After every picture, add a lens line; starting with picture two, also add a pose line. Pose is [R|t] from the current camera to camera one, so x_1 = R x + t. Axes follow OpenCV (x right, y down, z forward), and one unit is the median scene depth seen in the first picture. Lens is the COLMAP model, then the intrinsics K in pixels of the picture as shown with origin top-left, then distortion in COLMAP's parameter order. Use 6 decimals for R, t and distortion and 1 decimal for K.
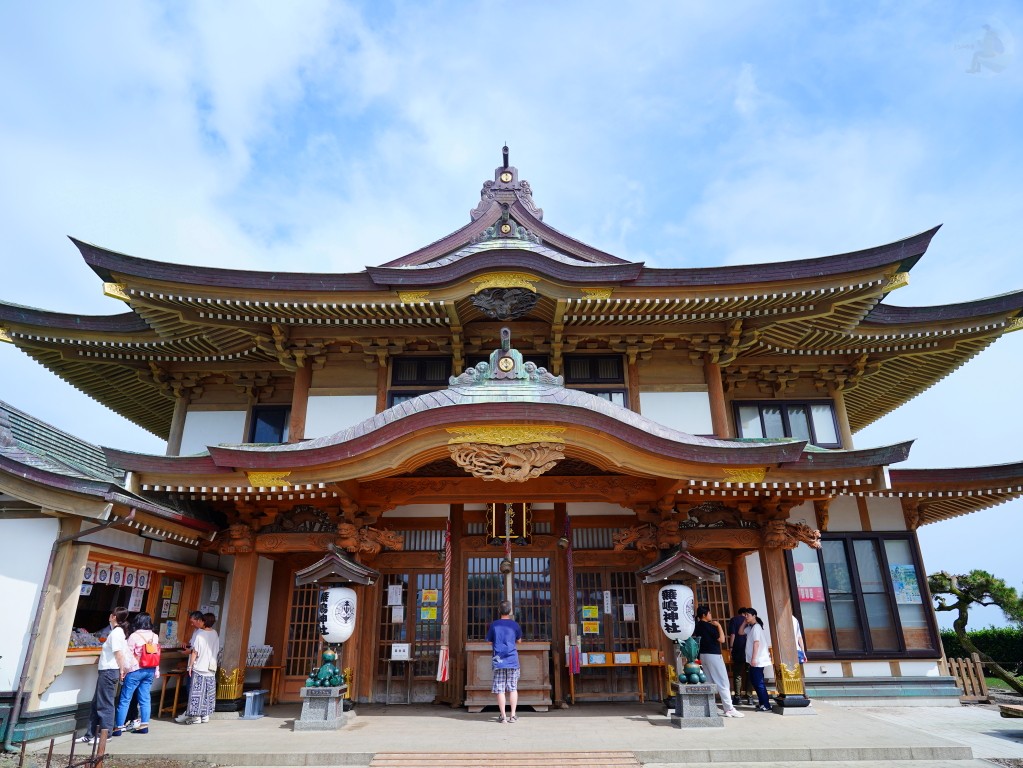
lens RADIAL K [[631.6, 0, 508.4], [0, 631.6, 391.8], [0, 0, 1]] dist [-0.030046, 0.008816]
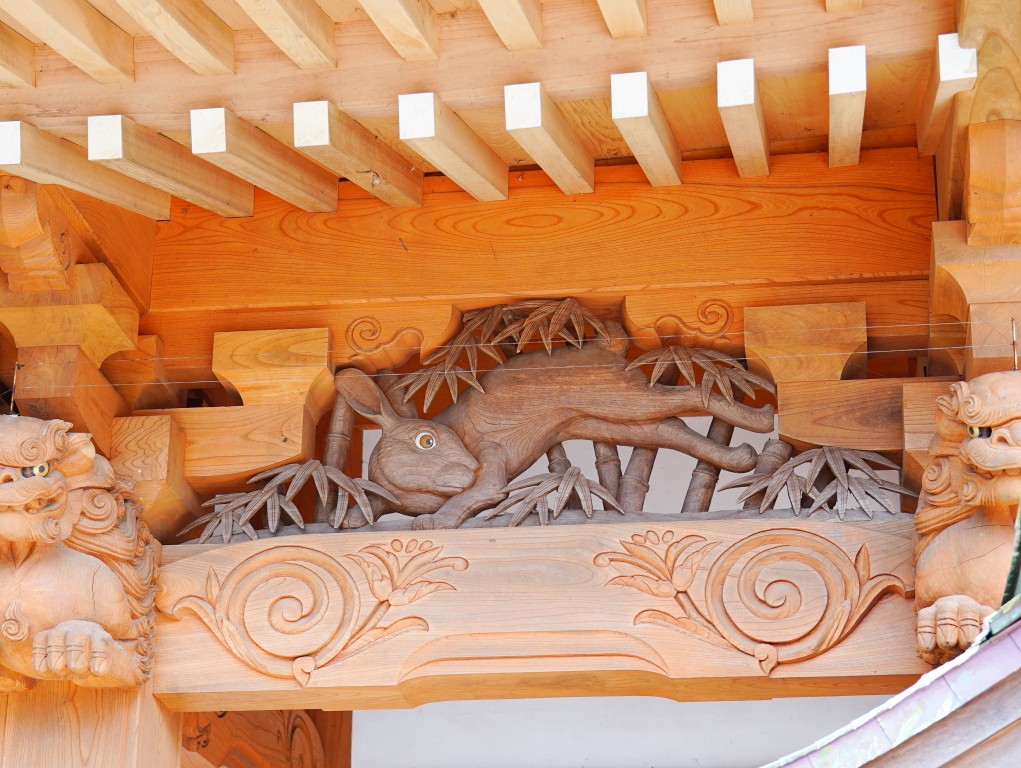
lens RADIAL K [[2102.7, 0, 510.4], [0, 2102.7, 384.2], [0, 0, 1]] dist [-0.075367, 0.000000]
pose [[0.992258, -0.034022, -0.119446, -0.287329], [0.031126, 0.999177, -0.026022, 0.206611], [0.120233, 0.022103, 0.992500, 0.617203]]
